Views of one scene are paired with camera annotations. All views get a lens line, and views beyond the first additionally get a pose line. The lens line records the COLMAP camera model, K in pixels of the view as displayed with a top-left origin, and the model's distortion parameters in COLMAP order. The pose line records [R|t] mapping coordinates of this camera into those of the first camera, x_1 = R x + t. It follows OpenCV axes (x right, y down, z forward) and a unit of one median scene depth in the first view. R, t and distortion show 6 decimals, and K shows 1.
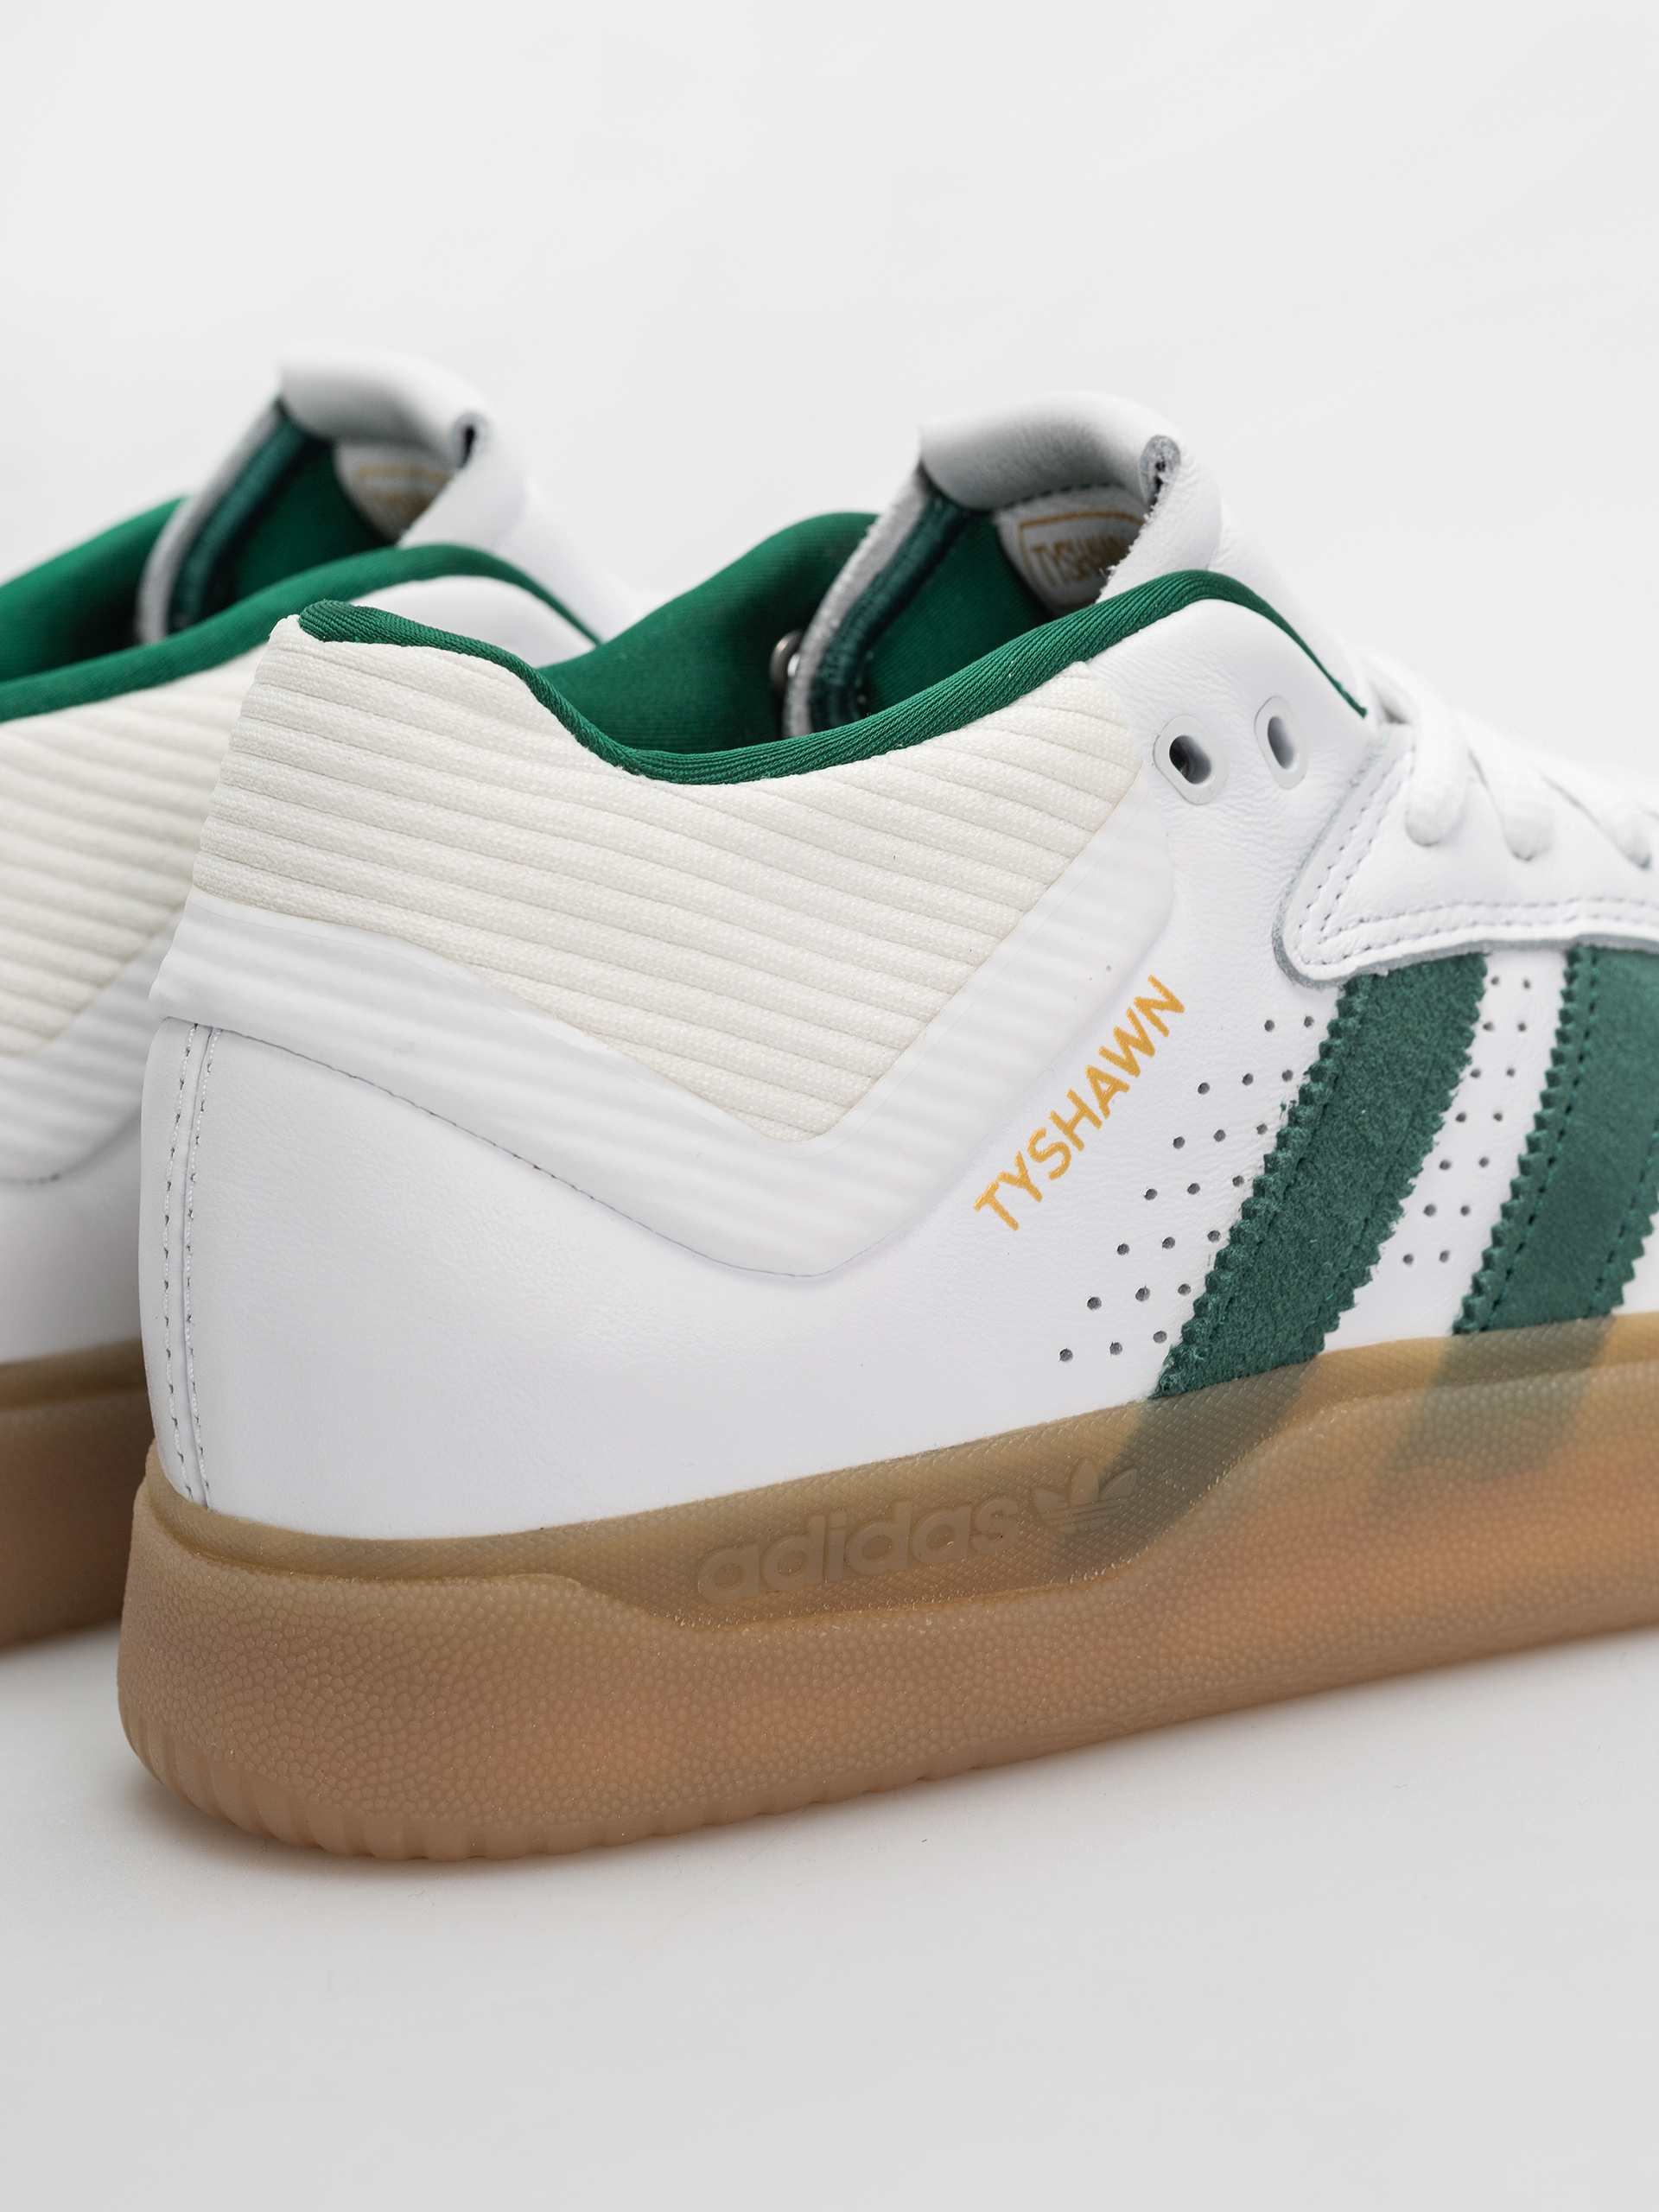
lens RADIAL K [[6371.5, 0, 829.5], [0, 6371.5, 1106.0], [0, 0, 1]] dist [0.031549, 0.175781]
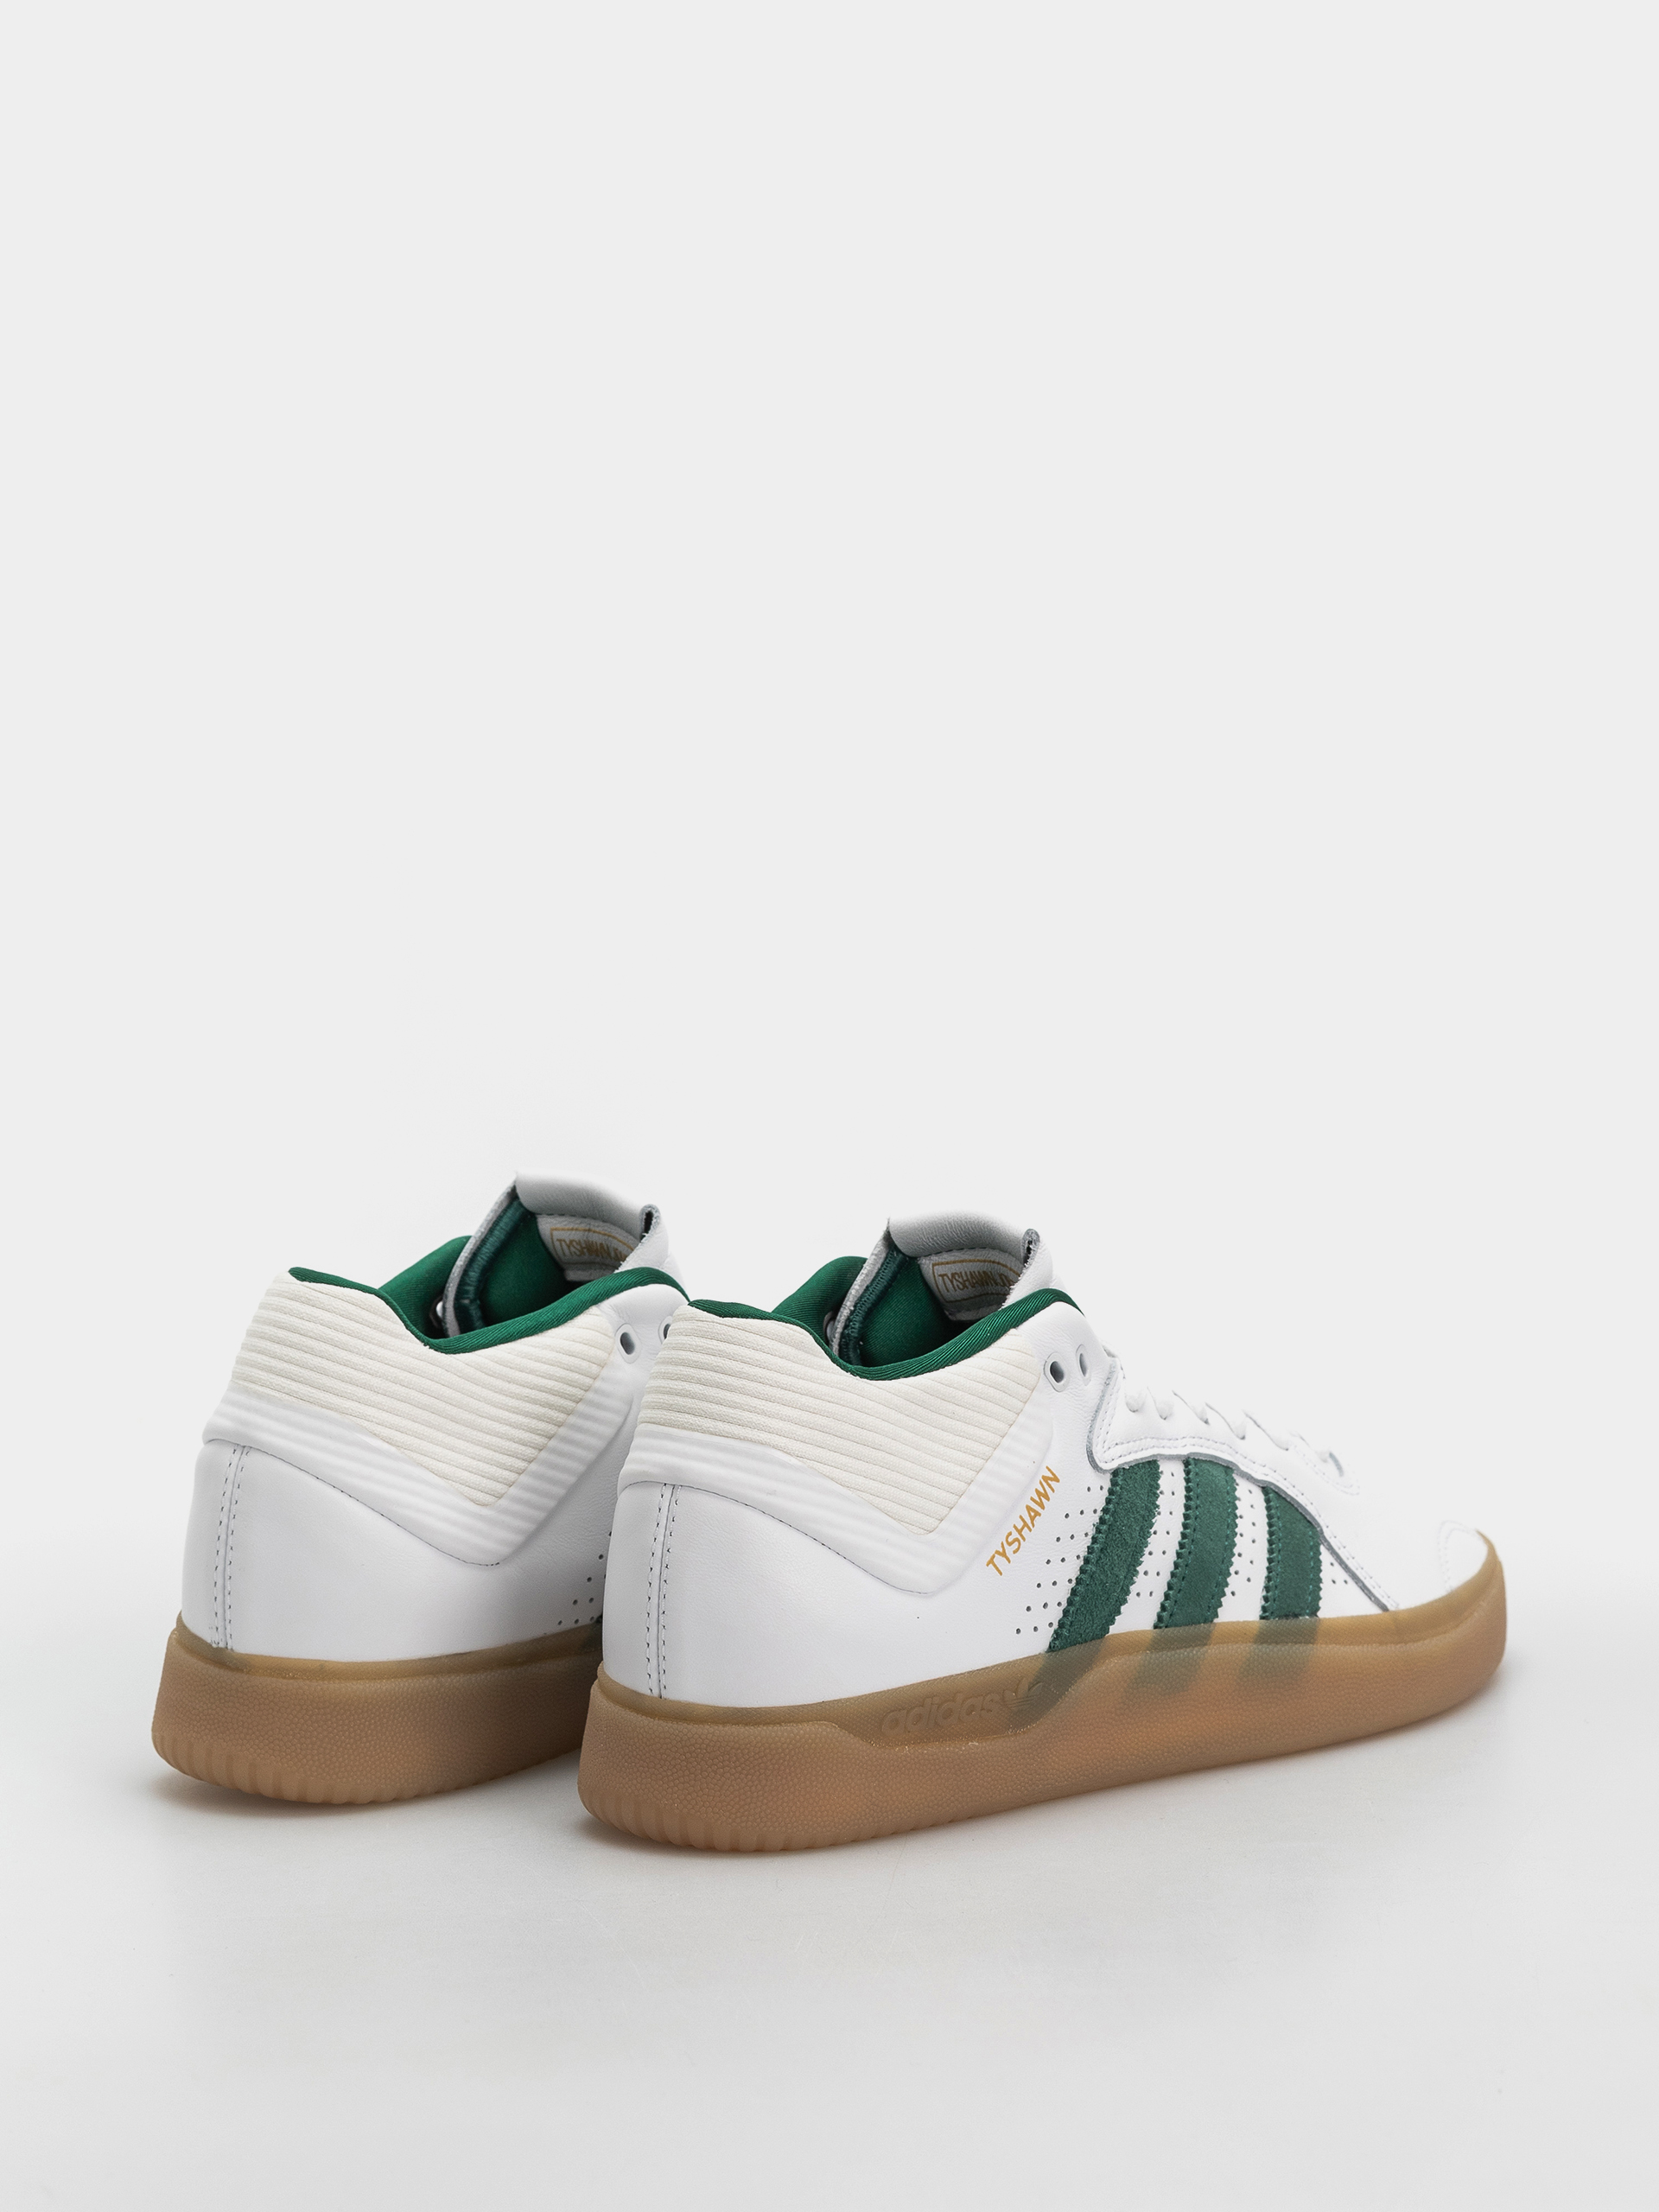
lens RADIAL K [[7554.3, 0, 829.5], [0, 7554.3, 1106.0], [0, 0, 1]] dist [0.096158, 1.372042]
pose [[0.962276, 0.018214, 0.271465, -0.753897], [0.006951, 0.995785, -0.091455, 0.097155], [-0.271986, 0.089892, 0.958093, -1.569818]]
